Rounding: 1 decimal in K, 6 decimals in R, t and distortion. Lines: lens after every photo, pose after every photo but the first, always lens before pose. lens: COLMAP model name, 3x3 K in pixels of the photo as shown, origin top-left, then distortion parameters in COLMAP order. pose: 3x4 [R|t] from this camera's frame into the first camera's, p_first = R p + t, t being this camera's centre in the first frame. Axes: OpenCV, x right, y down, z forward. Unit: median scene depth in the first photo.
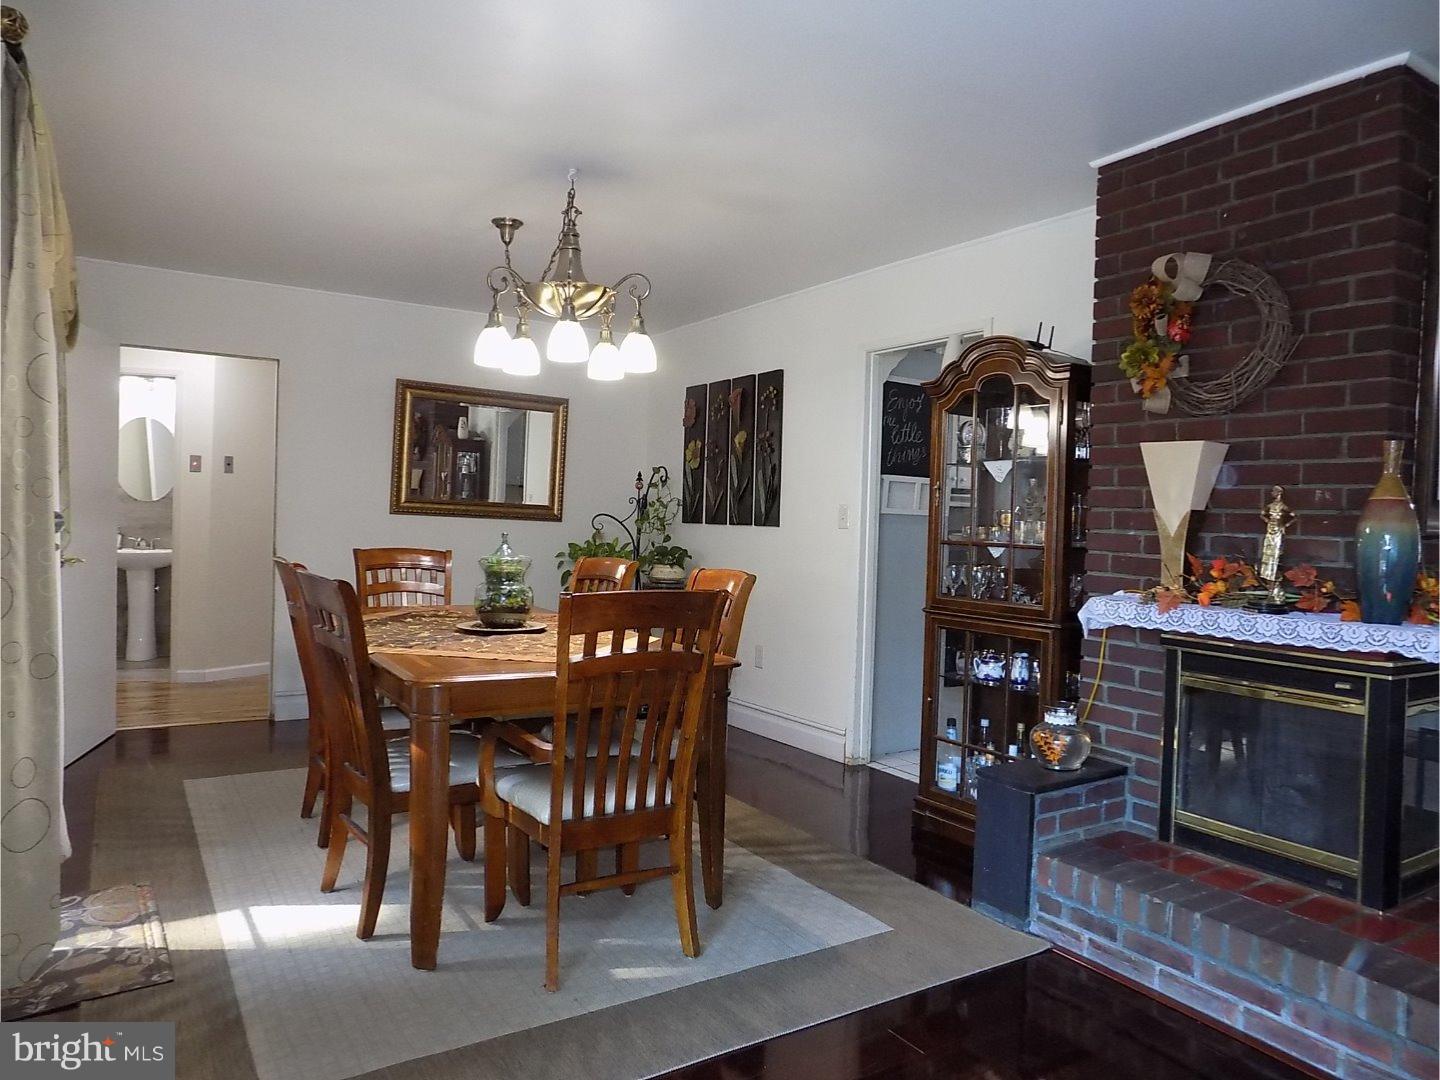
lens RADIAL K [[962.8, 0, 719.1], [0, 962.8, 536.8], [0, 0, 1]] dist [-0.080820, 0.066714]
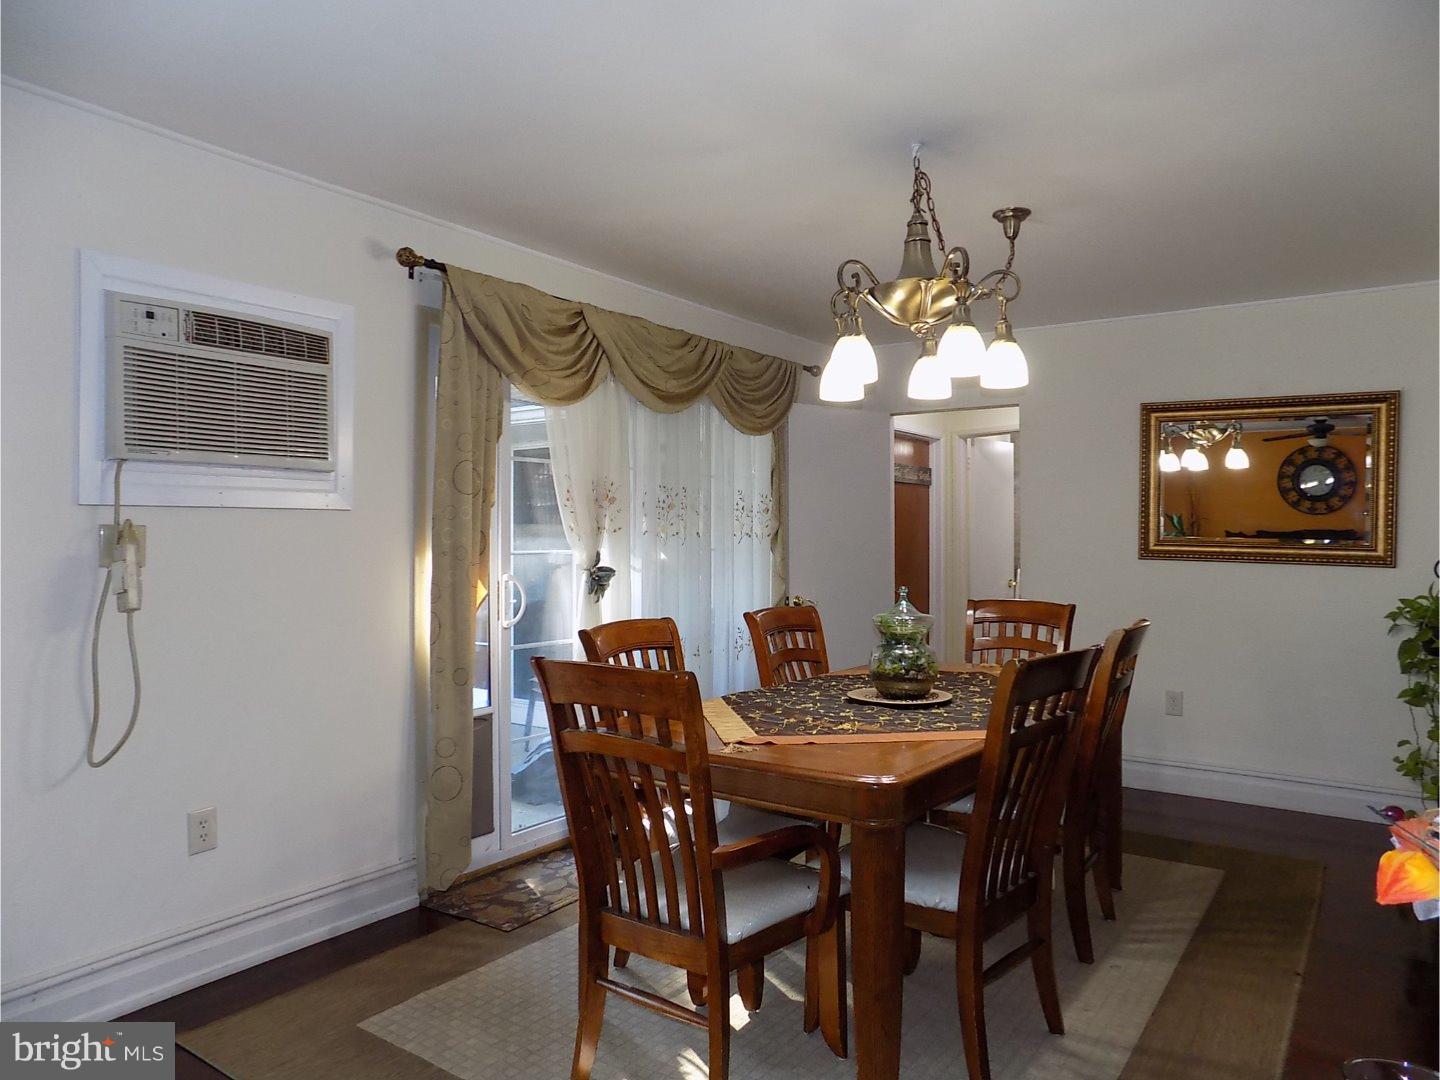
lens RADIAL K [[962.8, 0, 721.1], [0, 962.8, 546.7], [0, 0, 1]] dist [-0.080820, 0.066714]
pose [[0.382859, -0.020242, -0.923585, 0.444344], [-0.008633, 0.999638, -0.025487, -0.014642], [0.923766, 0.017731, 0.382546, 0.456639]]
